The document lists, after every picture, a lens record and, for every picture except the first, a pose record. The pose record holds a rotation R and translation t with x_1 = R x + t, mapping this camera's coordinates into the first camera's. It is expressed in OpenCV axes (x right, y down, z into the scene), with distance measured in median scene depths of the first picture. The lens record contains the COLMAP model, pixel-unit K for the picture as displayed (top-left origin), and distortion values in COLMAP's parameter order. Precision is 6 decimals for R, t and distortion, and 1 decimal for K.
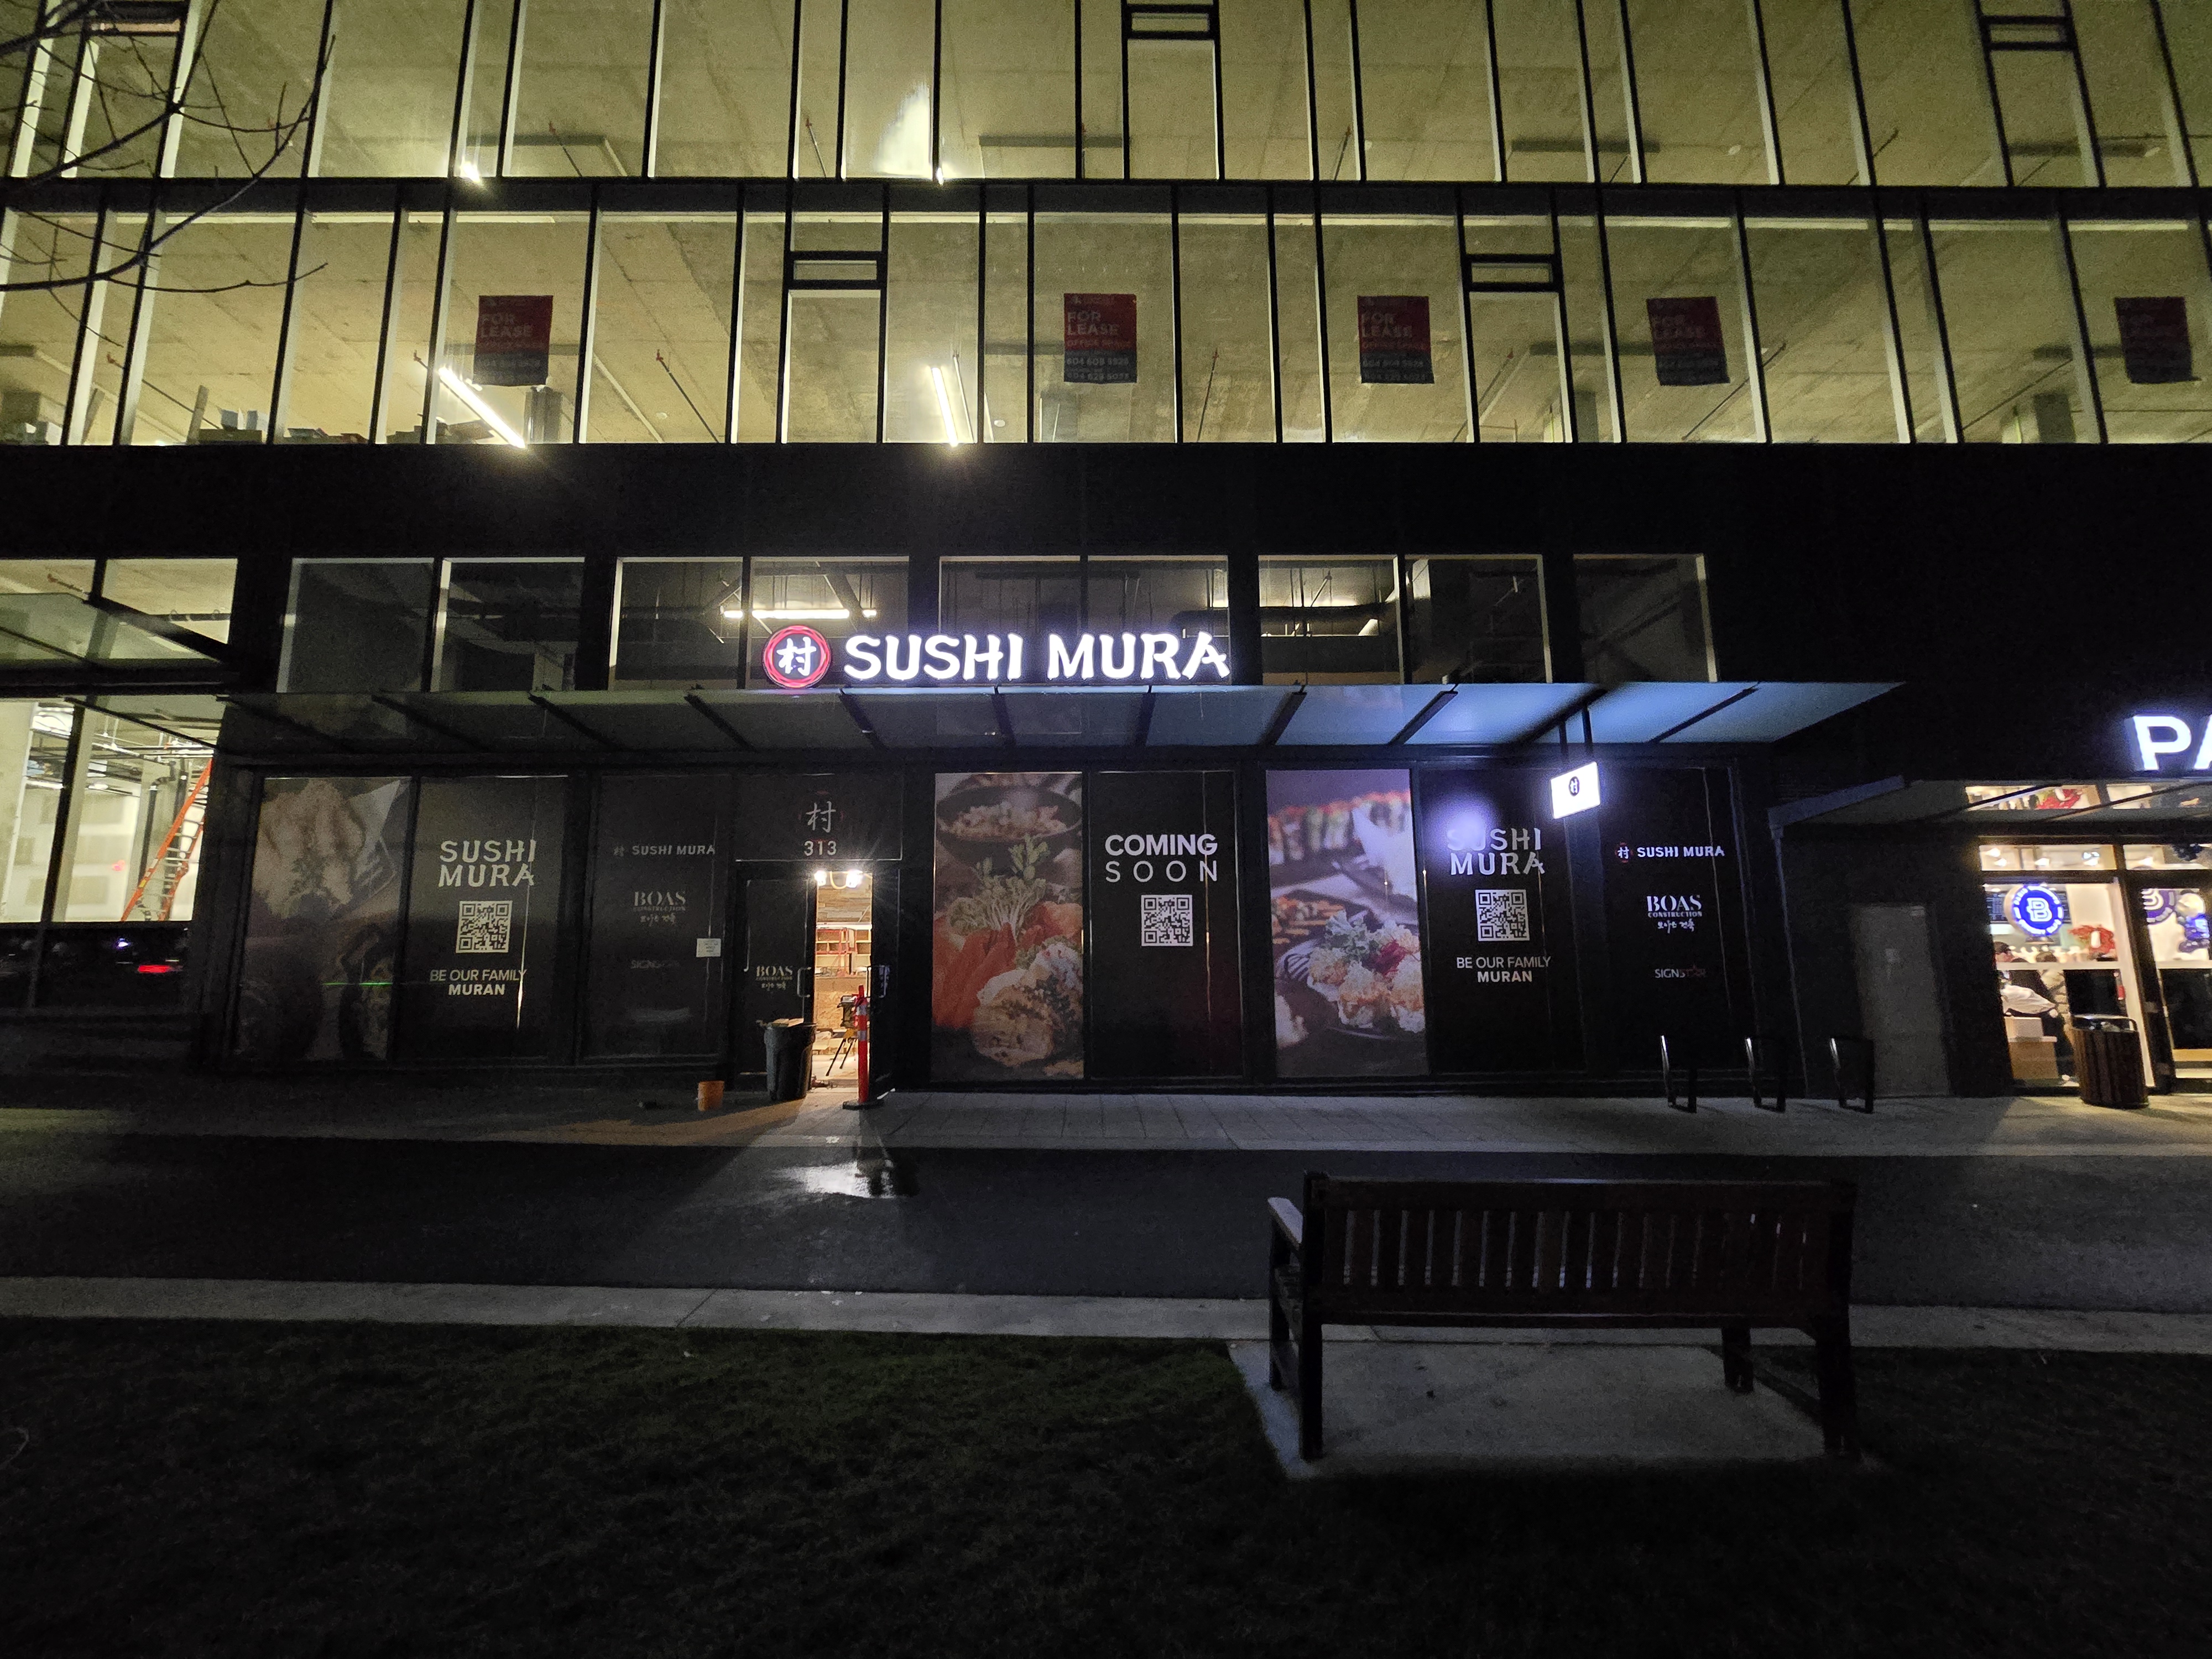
lens RADIAL K [[899.8, 0, 1110.7], [0, 899.8, 847.4], [0, 0, 1]] dist [-0.001572, -0.000252]
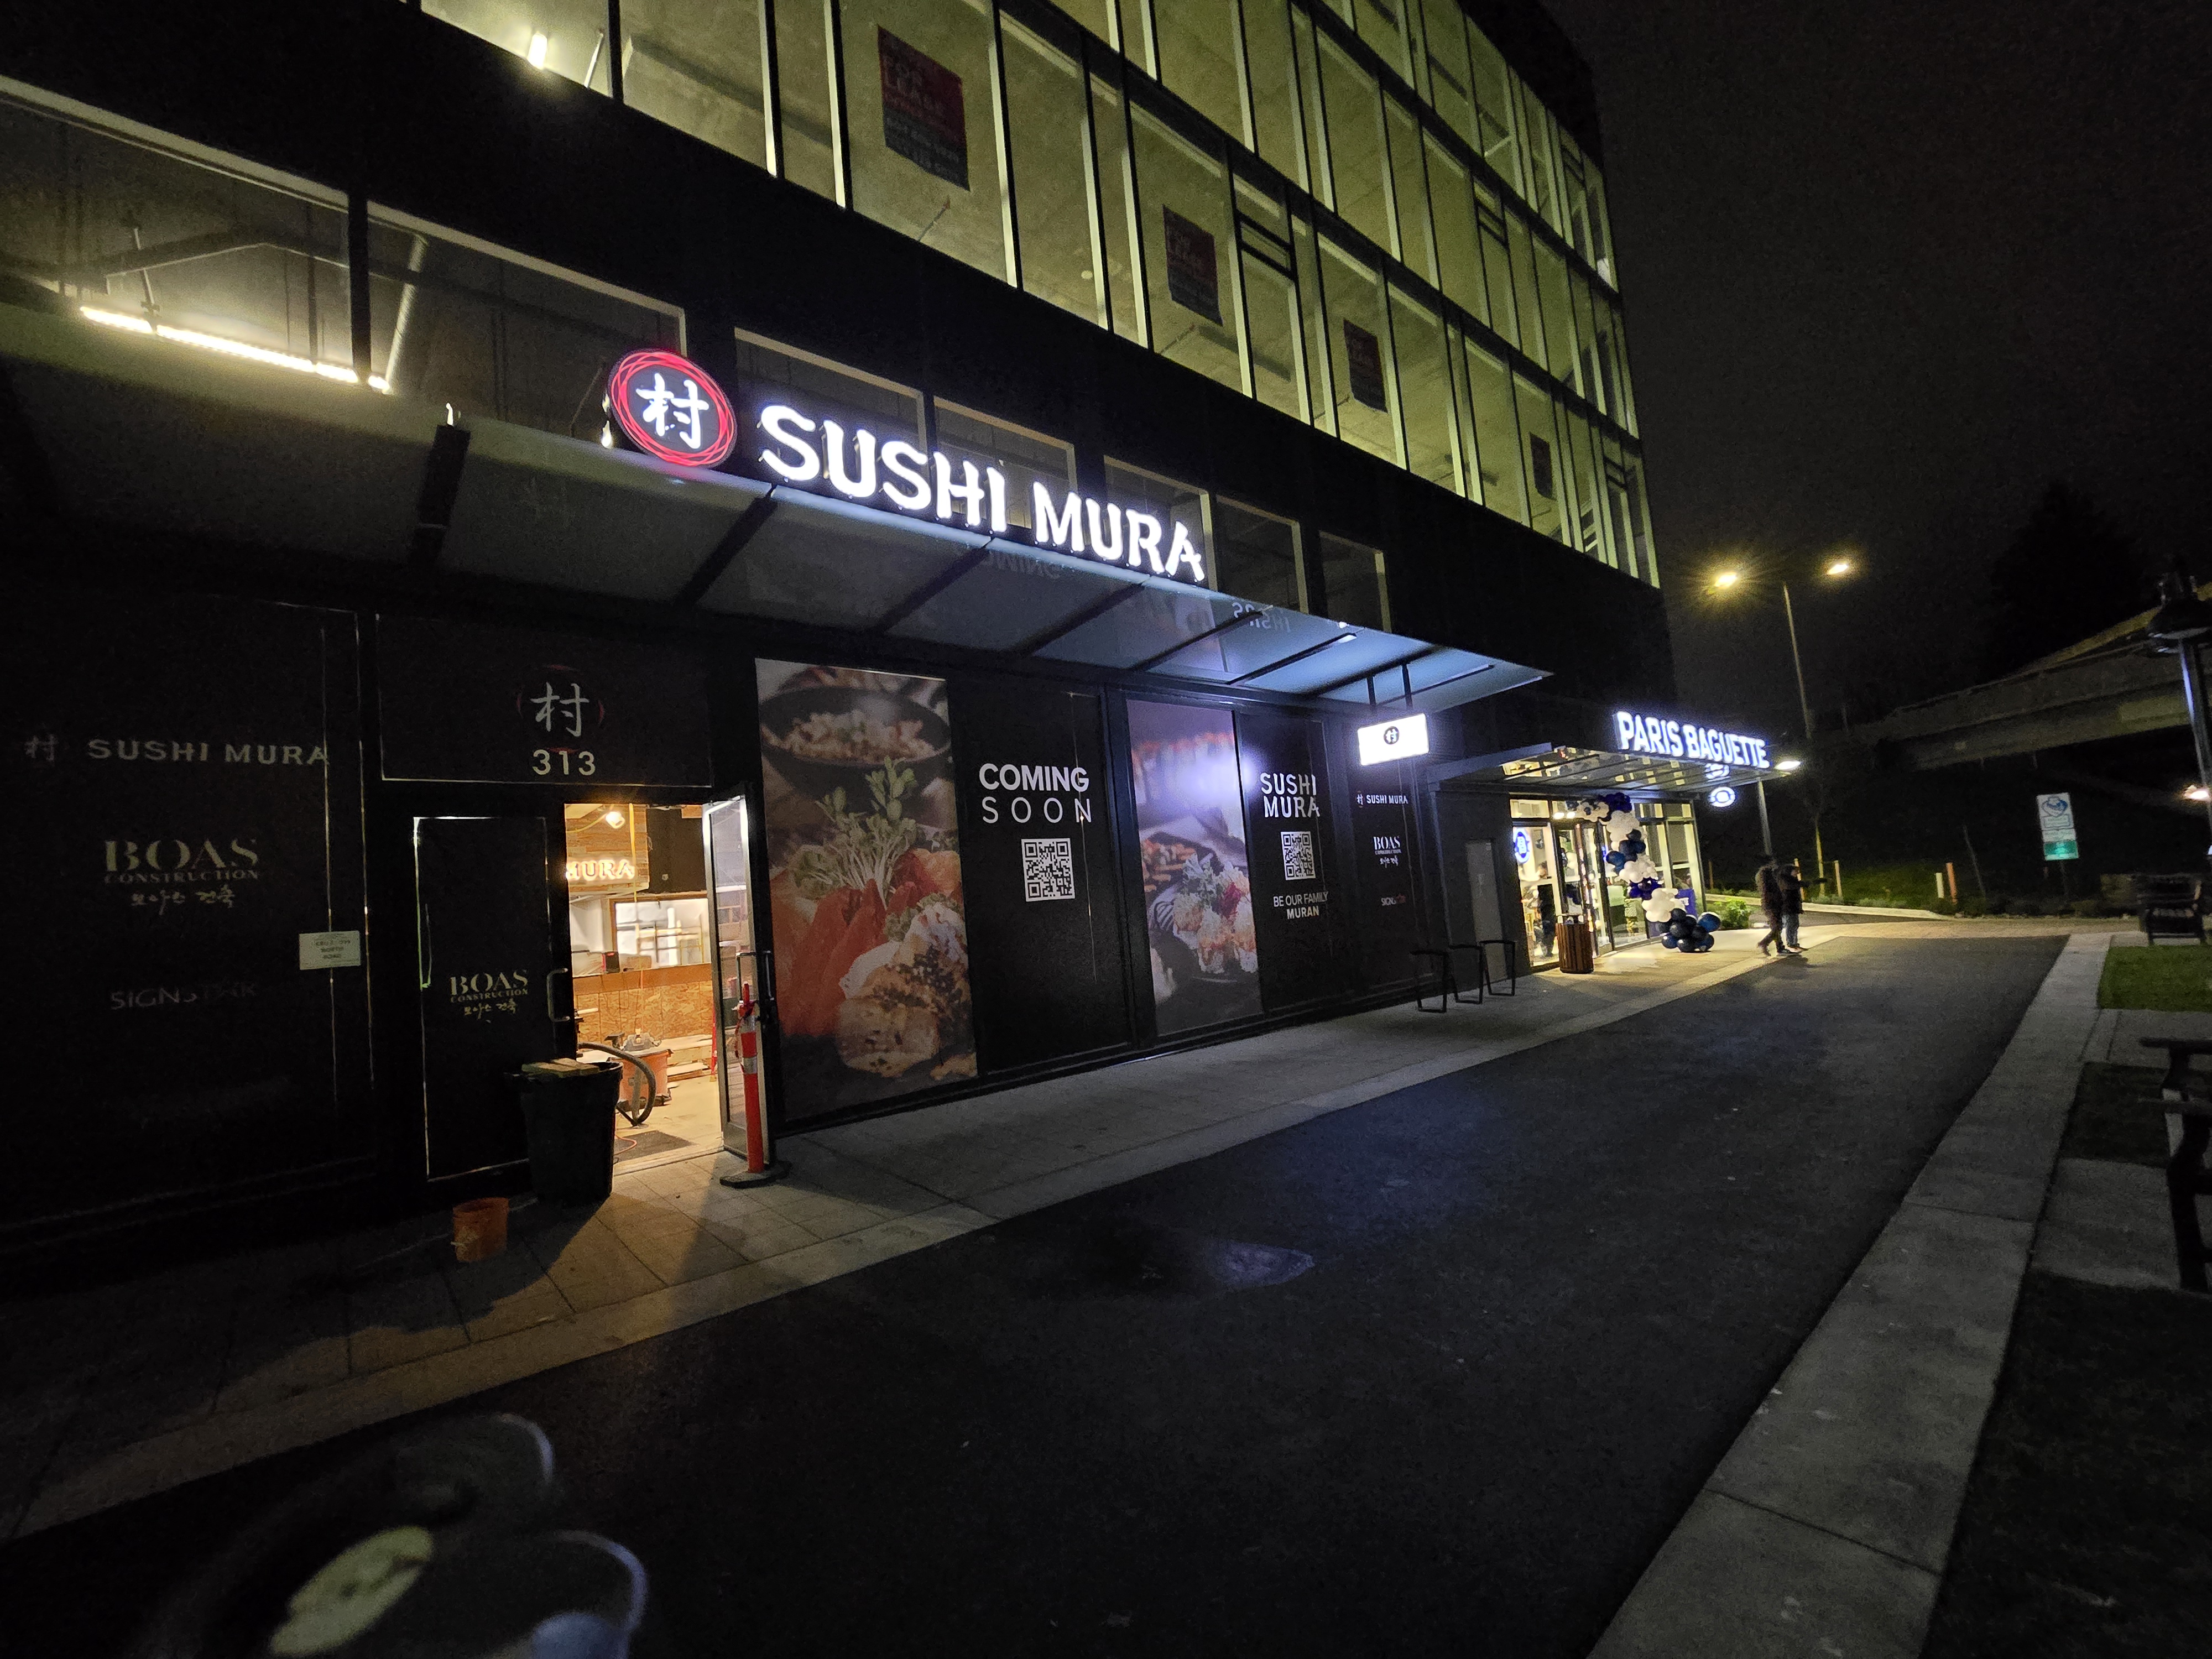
lens RADIAL K [[900.4, 0, 1119.6], [0, 900.4, 841.3], [0, 0, 1]] dist [-0.000879, 0.000052]
pose [[0.766572, -0.010666, 0.642069, -0.419699], [-0.007713, 0.999637, 0.025814, 0.033369], [-0.642112, -0.024740, 0.766212, 0.324031]]
